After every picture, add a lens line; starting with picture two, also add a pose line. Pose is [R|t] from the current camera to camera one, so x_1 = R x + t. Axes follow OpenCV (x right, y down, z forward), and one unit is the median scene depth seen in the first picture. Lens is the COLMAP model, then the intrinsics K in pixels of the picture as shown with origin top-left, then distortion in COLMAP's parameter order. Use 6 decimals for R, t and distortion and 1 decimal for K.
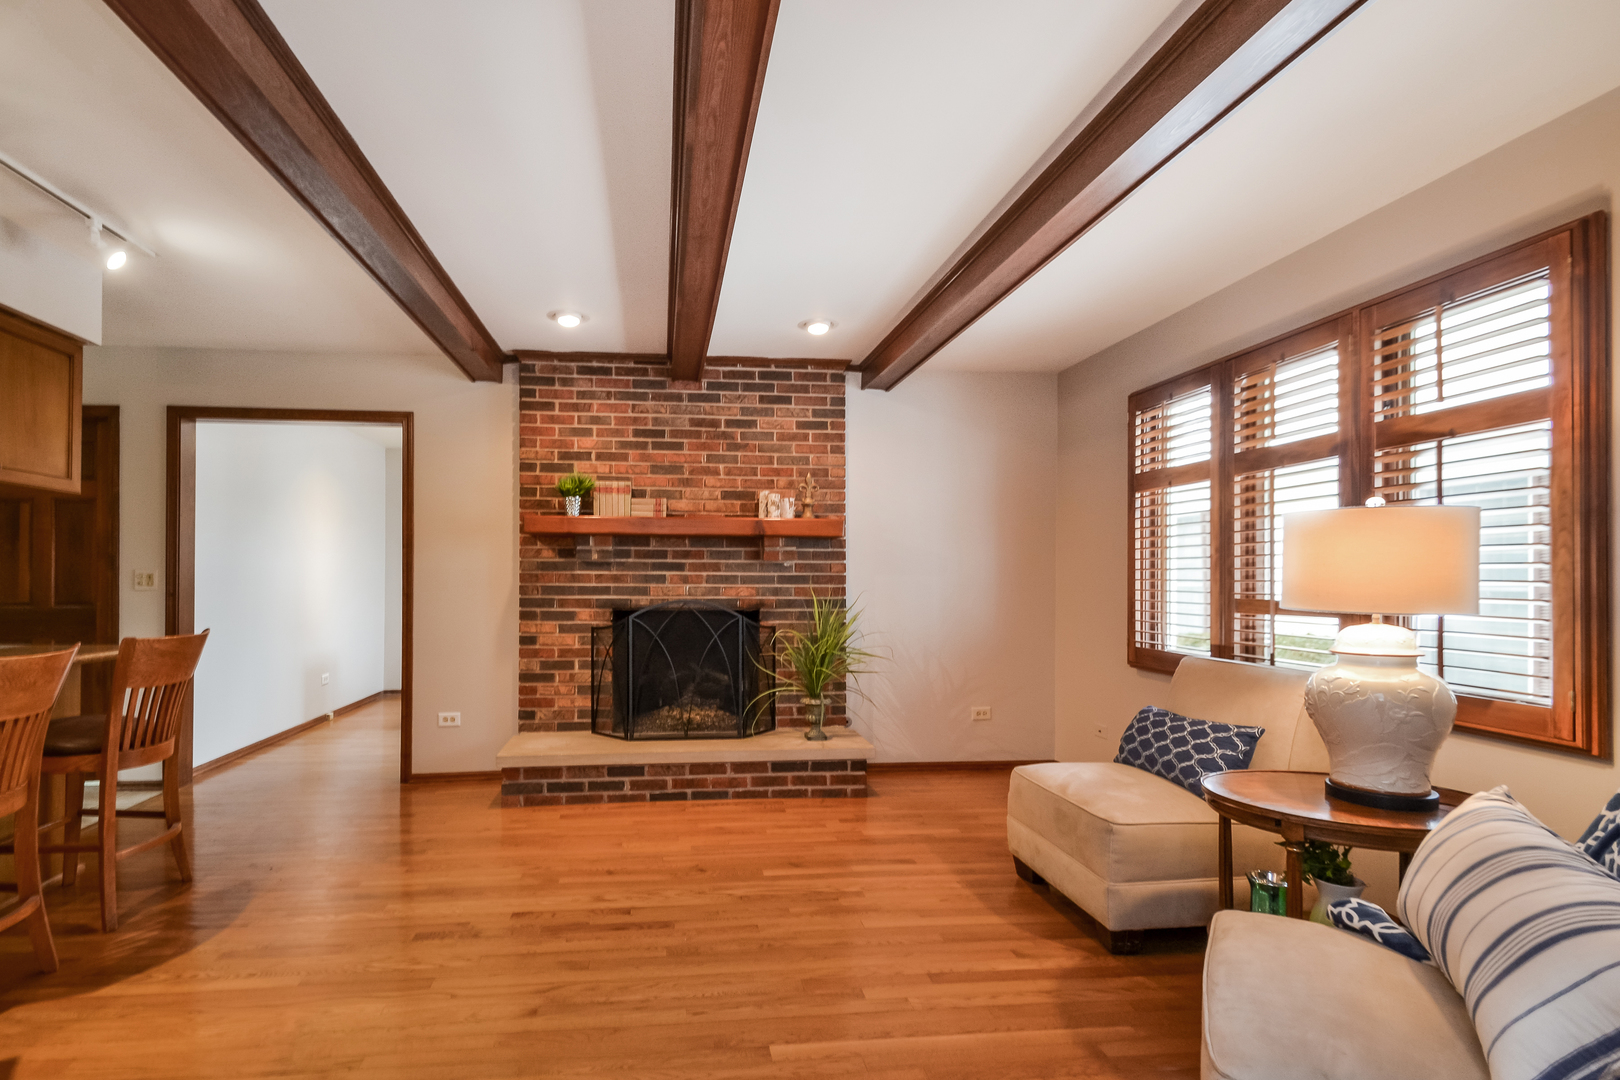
lens RADIAL K [[747.5, 0, 723.7], [0, 747.5, 574.3], [0, 0, 1]] dist [-0.001293, 0.001054]
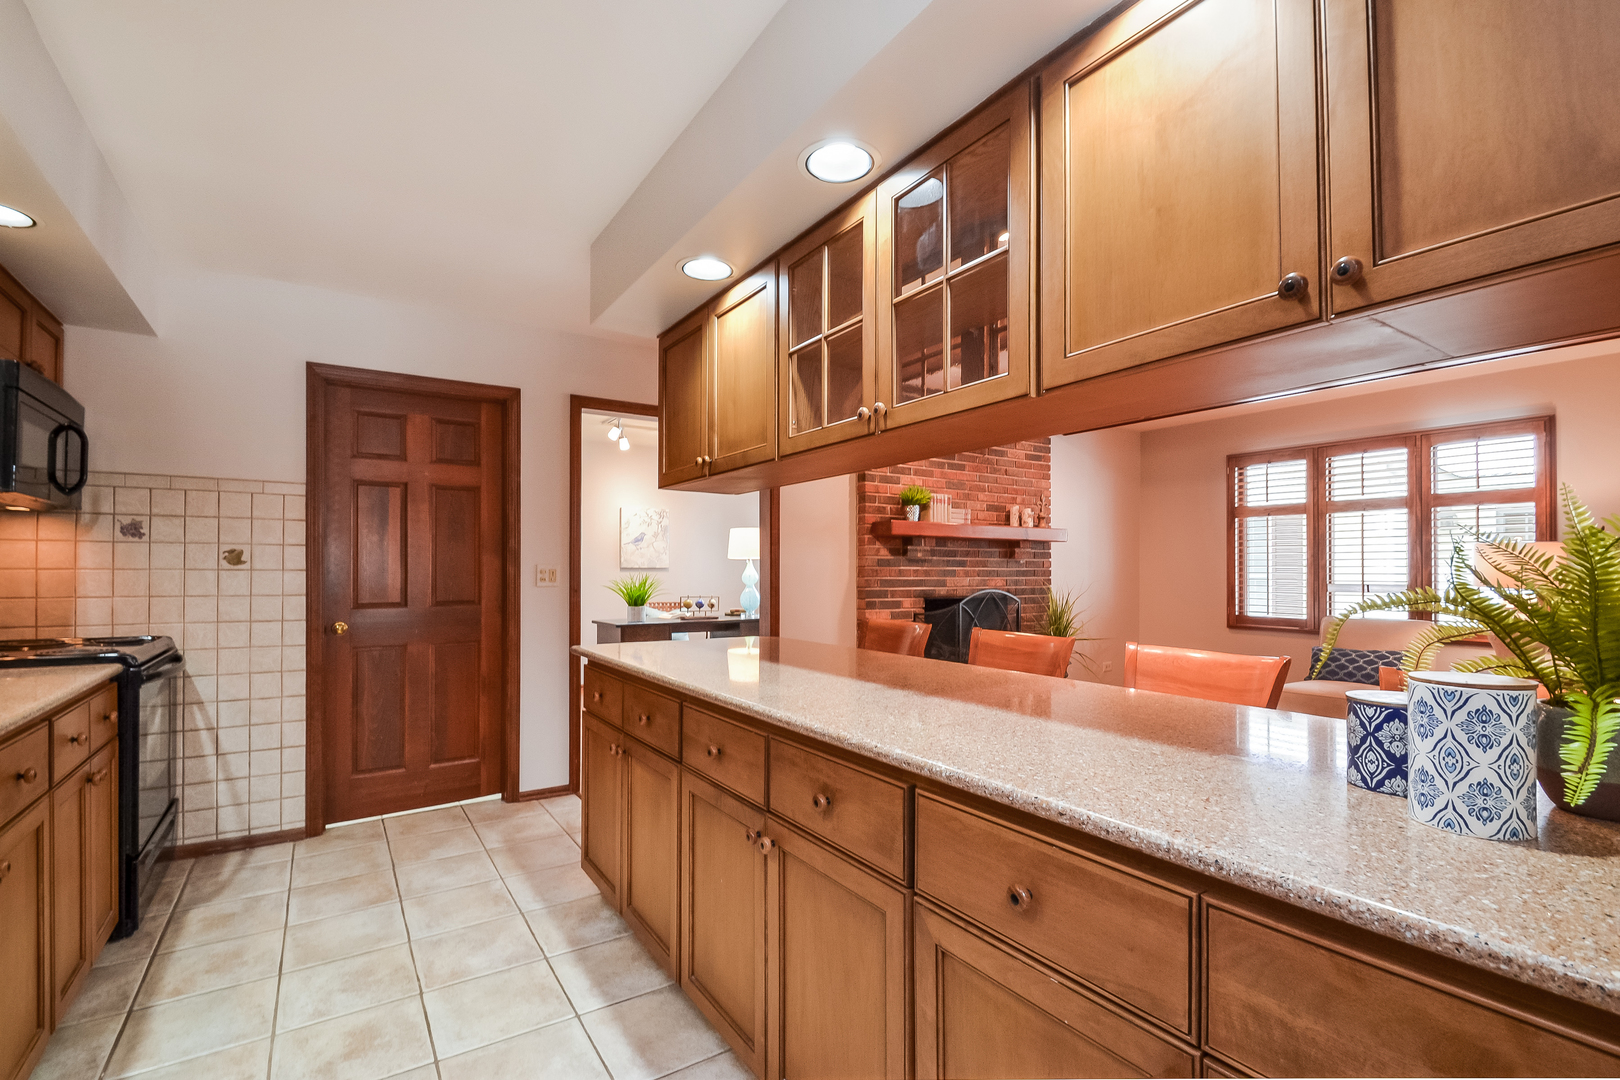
lens RADIAL K [[743.4, 0, 806.7], [0, 743.4, 559.1], [0, 0, 1]] dist [-0.000889, -0.000283]
pose [[0.889707, 0.005836, 0.456494, -0.878072], [-0.001388, 0.999948, -0.010077, -0.004617], [-0.456530, 0.008332, 0.889669, 0.010988]]
